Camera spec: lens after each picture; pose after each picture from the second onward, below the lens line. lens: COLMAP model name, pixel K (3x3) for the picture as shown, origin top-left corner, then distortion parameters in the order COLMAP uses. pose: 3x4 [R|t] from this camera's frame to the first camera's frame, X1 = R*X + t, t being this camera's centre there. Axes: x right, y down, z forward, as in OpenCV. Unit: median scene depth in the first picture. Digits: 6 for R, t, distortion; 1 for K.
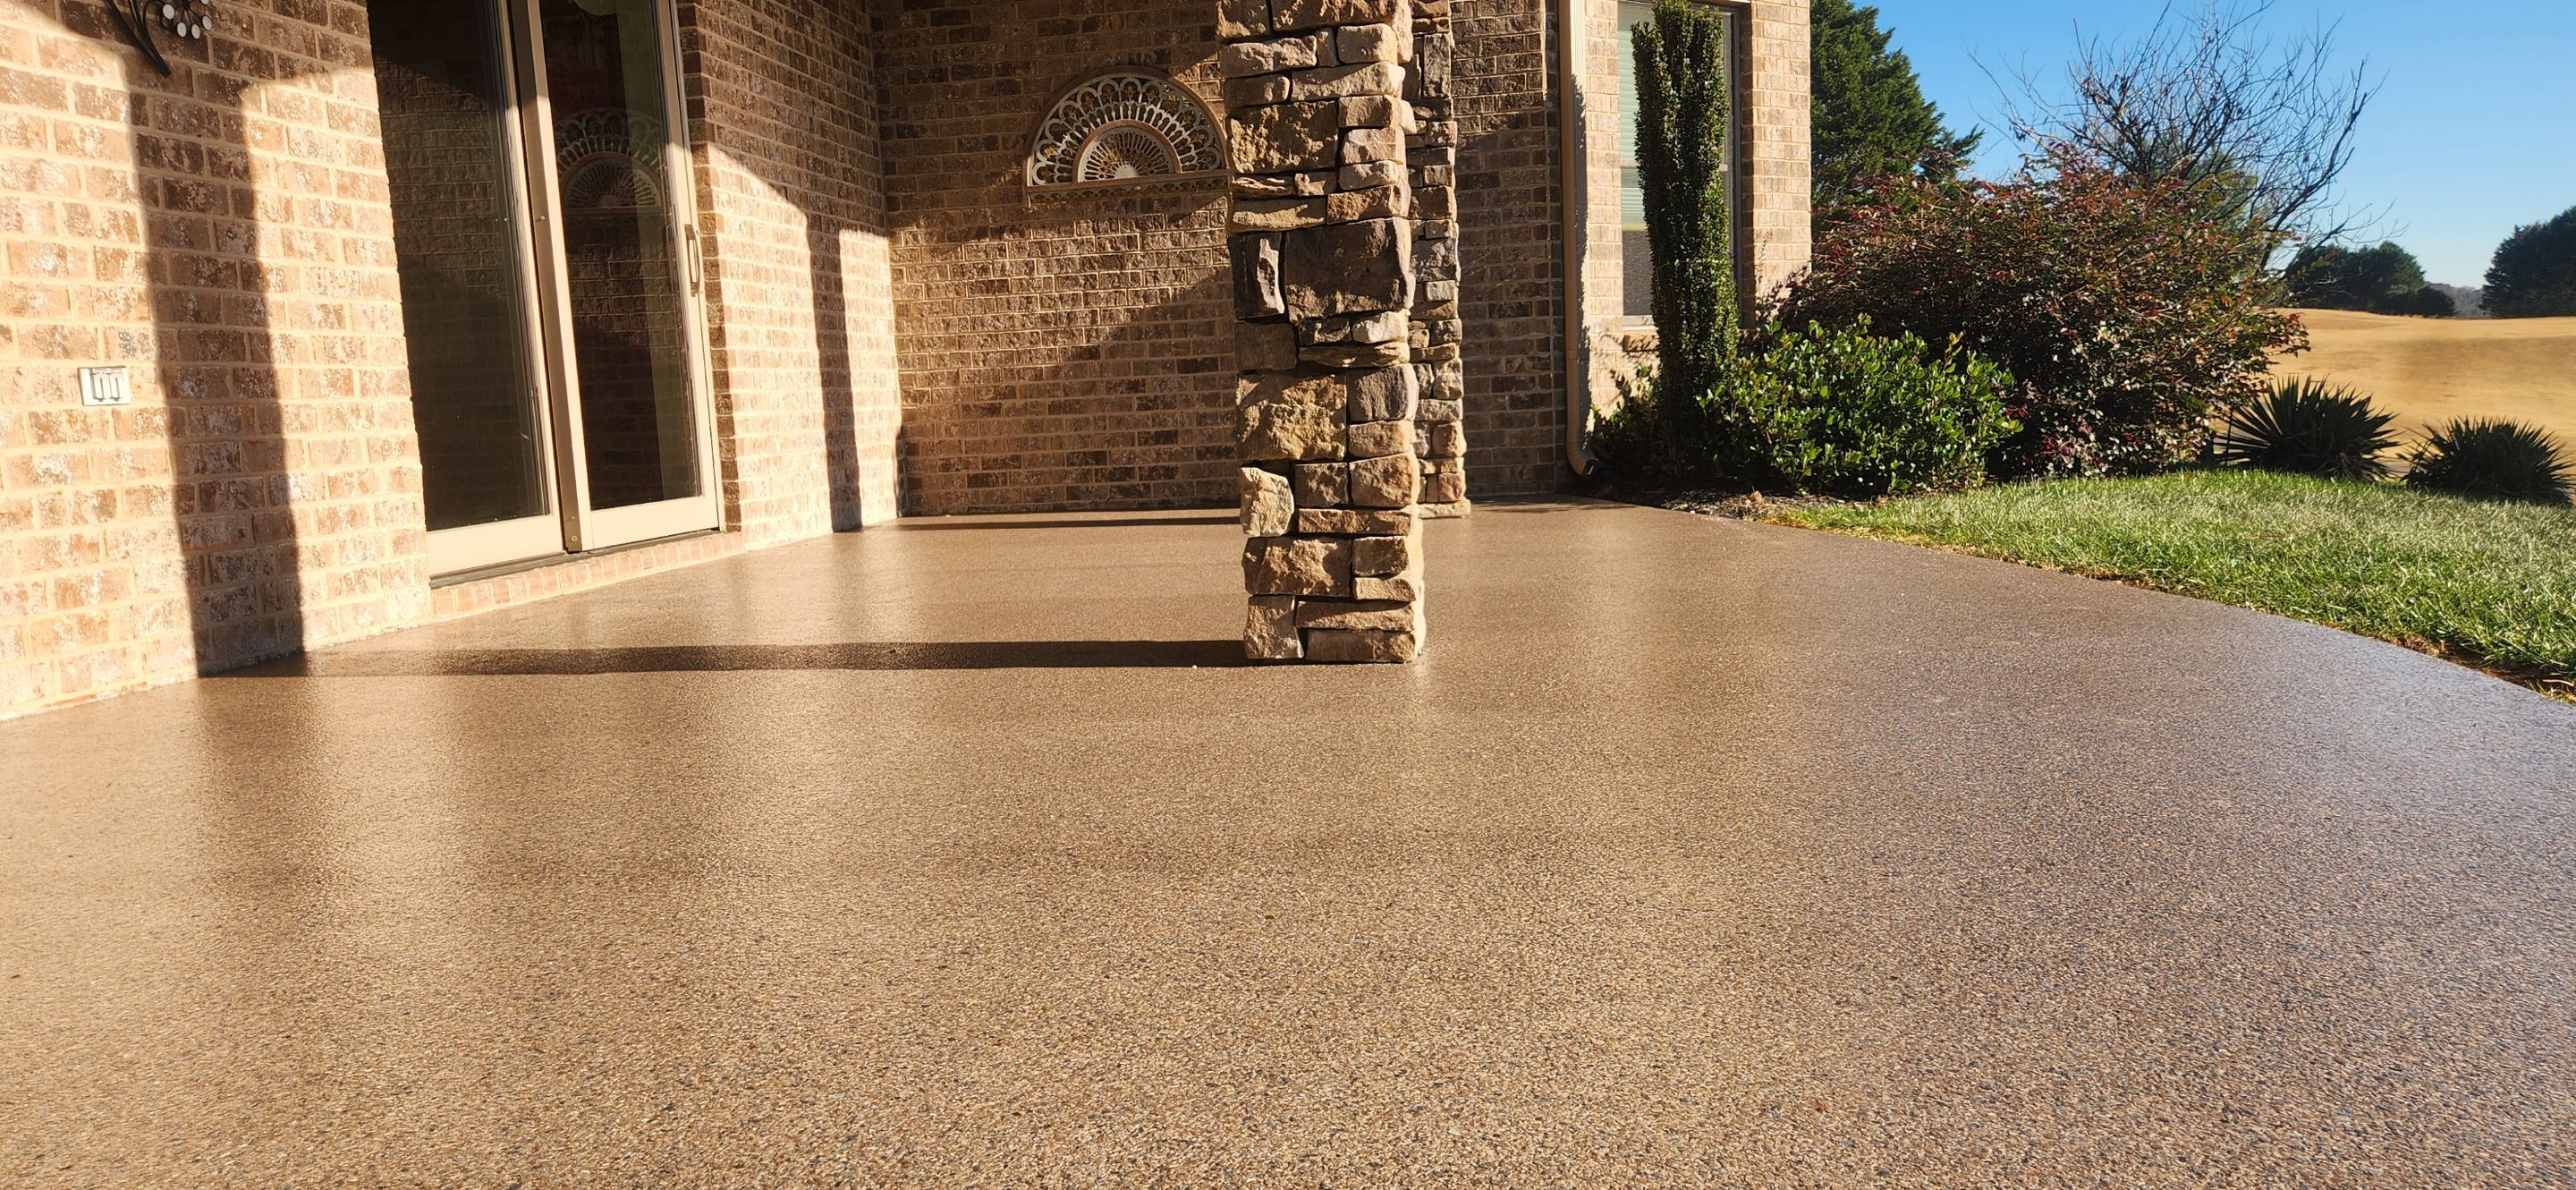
lens RADIAL K [[1711.9, 0, 1288.1], [0, 1711.9, 586.0], [0, 0, 1]] dist [0.085962, -0.072613]
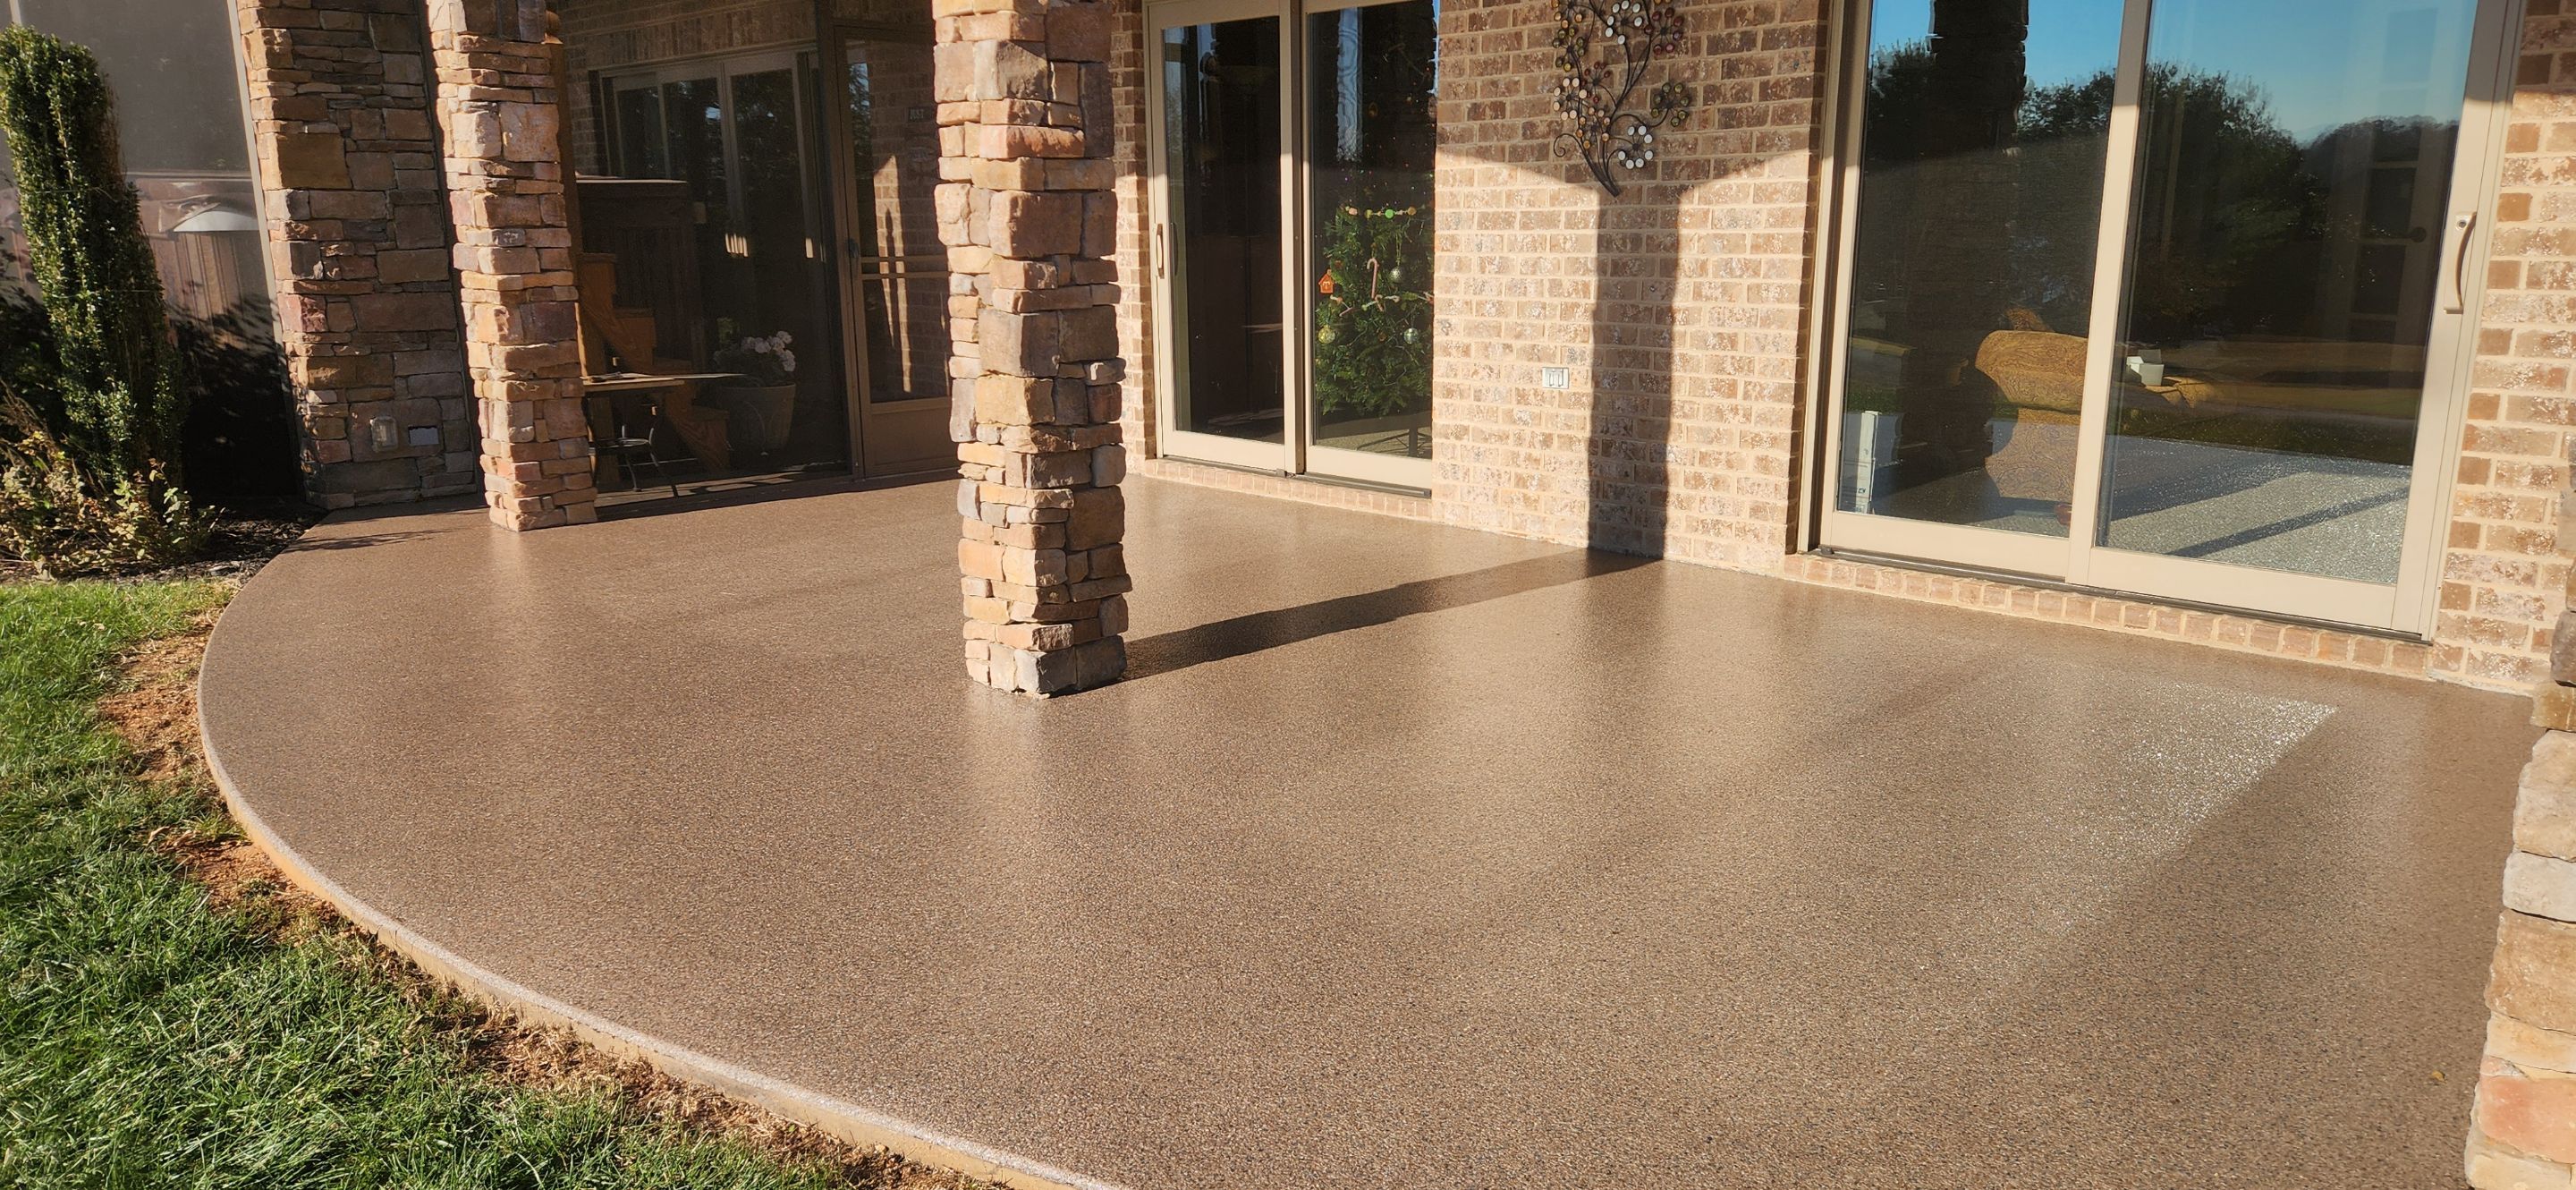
lens RADIAL K [[1711.9, 0, 1273.8], [0, 1711.9, 602.3], [0, 0, 1]] dist [0.085962, -0.072613]
pose [[-0.627662, 0.229810, -0.743793, 0.520618], [-0.045889, 0.942852, 0.330037, -0.271597], [0.777132, 0.241284, -0.581247, 1.074607]]
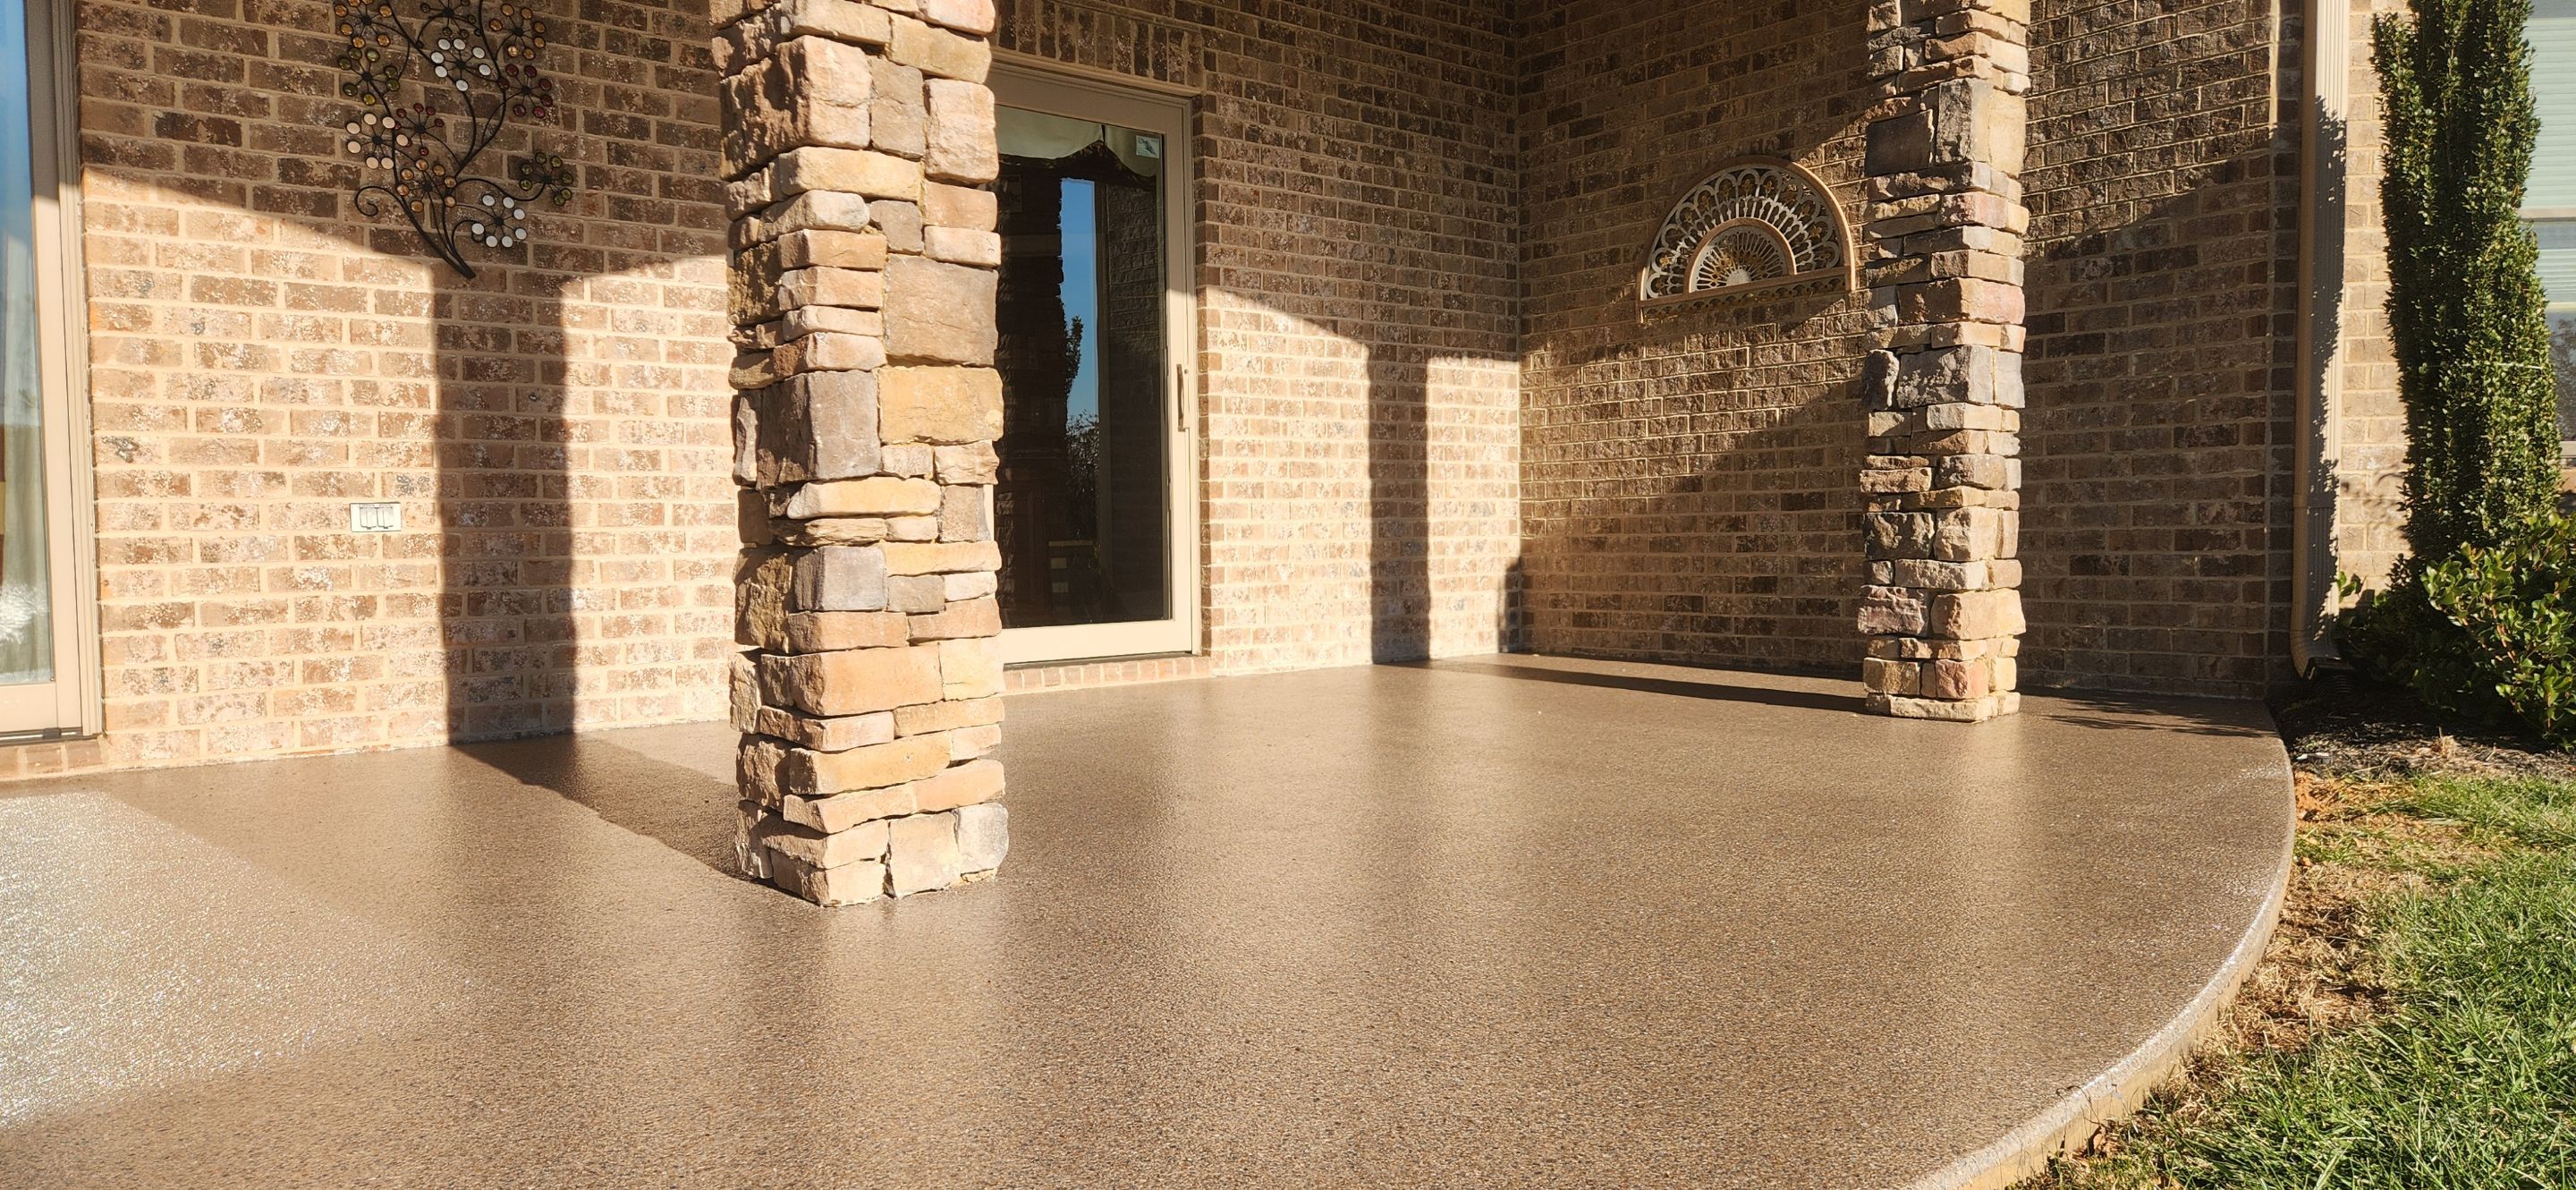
lens RADIAL K [[1711.9, 0, 1298.9], [0, 1711.9, 601.6], [0, 0, 1]] dist [0.085962, -0.072613]
pose [[0.746853, 0.066404, -0.661666, 0.408959], [-0.098248, 0.995101, -0.011030, -0.059895], [0.657692, 0.073245, 0.749718, 0.274083]]
